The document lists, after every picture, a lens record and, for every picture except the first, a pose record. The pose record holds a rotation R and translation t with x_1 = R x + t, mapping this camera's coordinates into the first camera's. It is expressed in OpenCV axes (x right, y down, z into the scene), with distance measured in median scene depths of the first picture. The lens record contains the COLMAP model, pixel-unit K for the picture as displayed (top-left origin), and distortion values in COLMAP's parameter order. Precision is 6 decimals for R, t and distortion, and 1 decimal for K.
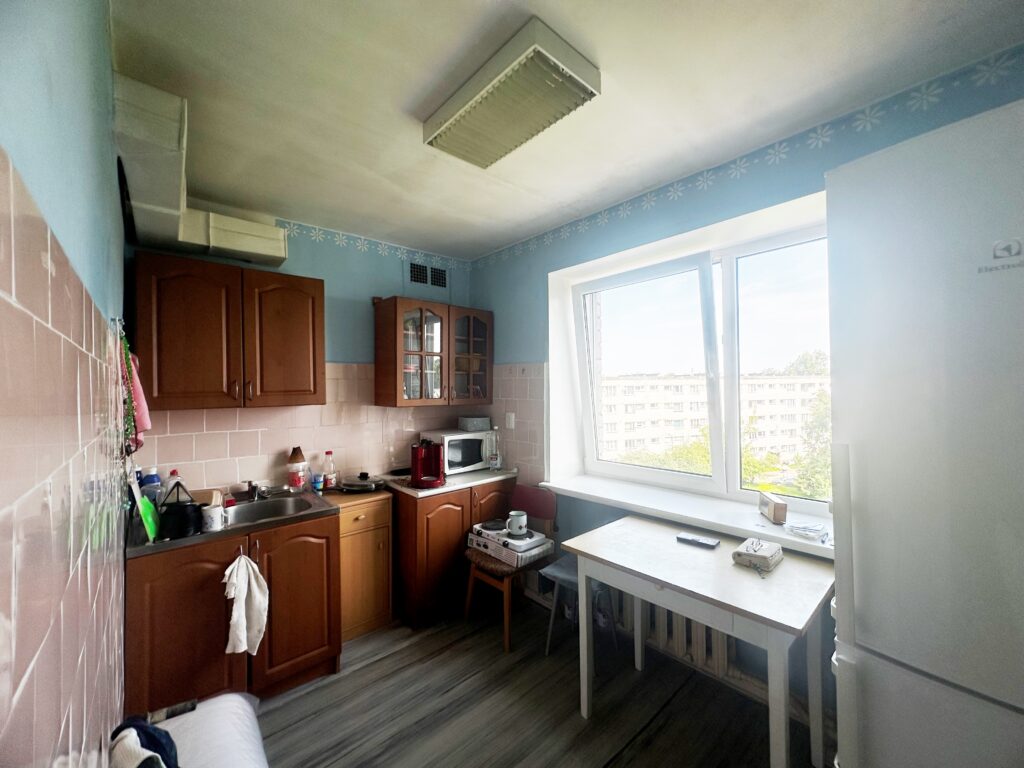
lens RADIAL K [[407.8, 0, 516.5], [0, 407.8, 384.1], [0, 0, 1]] dist [-0.002446, 0.000582]
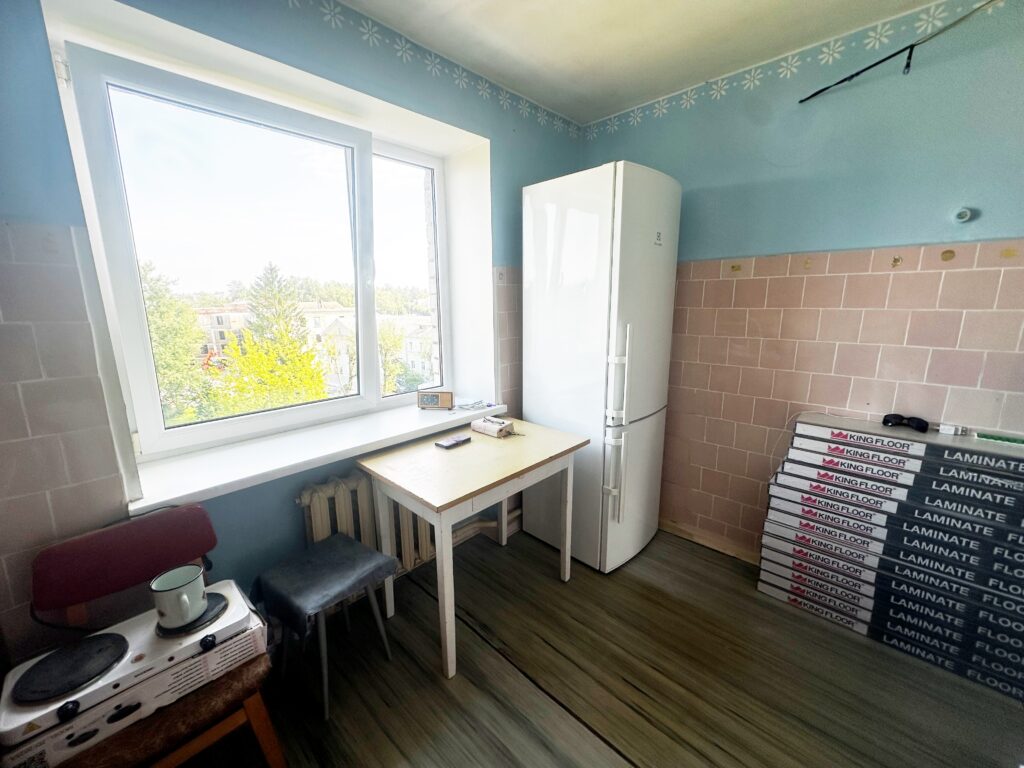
lens RADIAL K [[407.8, 0, 512.8], [0, 407.8, 378.3], [0, 0, 1]] dist [-0.002446, 0.000582]
pose [[-0.068959, -0.178196, 0.981576, -0.545627], [-0.003194, 0.983952, 0.178403, 0.030994], [-0.997614, 0.009168, -0.068421, 0.866792]]
